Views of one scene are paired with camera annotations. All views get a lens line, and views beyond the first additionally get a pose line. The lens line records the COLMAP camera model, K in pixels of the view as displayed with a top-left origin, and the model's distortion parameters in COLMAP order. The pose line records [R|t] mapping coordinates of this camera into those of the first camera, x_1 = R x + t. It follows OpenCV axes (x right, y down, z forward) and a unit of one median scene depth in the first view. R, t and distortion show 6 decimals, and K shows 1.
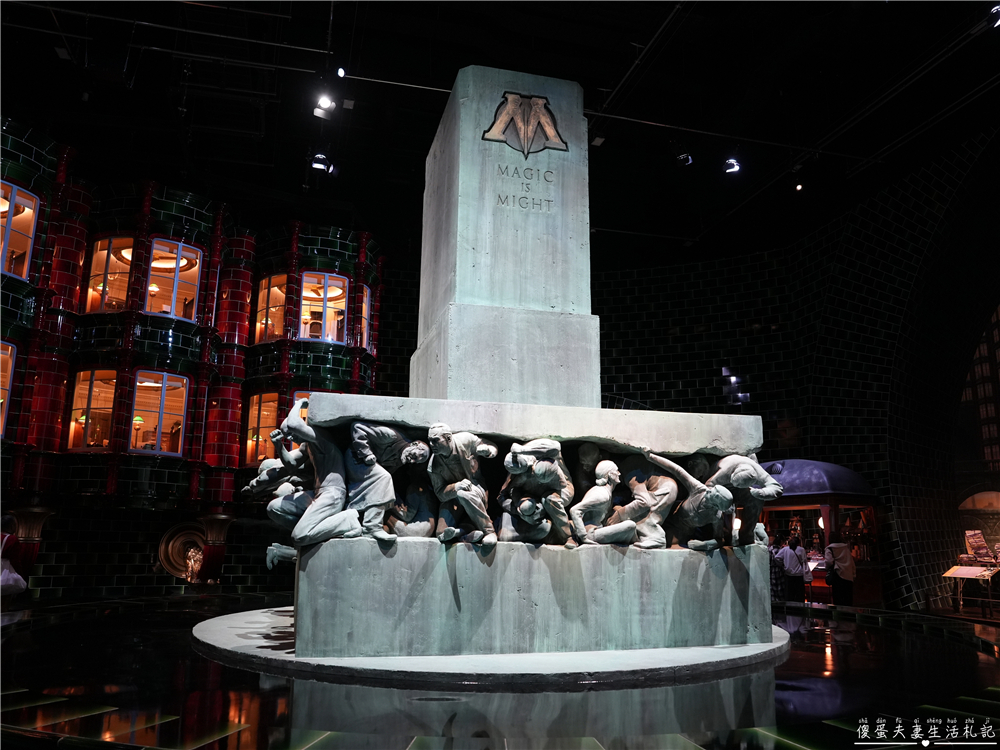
lens RADIAL K [[771.0, 0, 500.6], [0, 771.0, 374.3], [0, 0, 1]] dist [-0.082435, 0.006595]
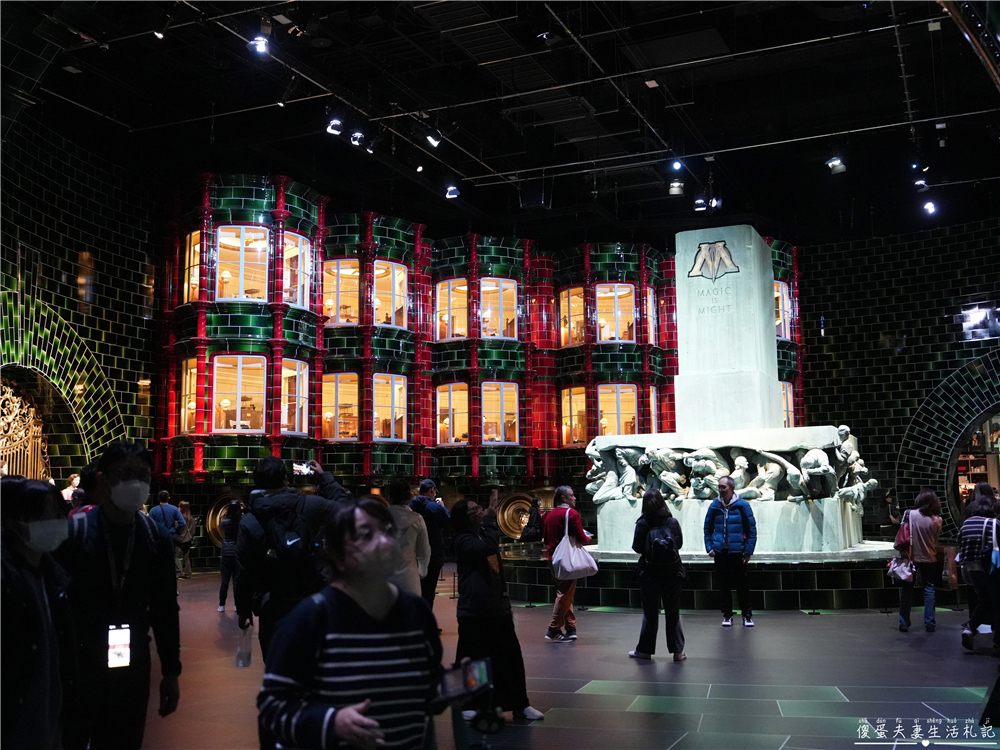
lens RADIAL K [[962.3, 0, 499.7], [0, 962.3, 374.9], [0, 0, 1]] dist [0.011841, 0.000000]
pose [[0.781670, -0.105633, -0.614682, 1.185957], [0.154086, 0.987710, 0.026208, -0.251250], [0.604359, -0.115199, 0.788340, -1.270069]]
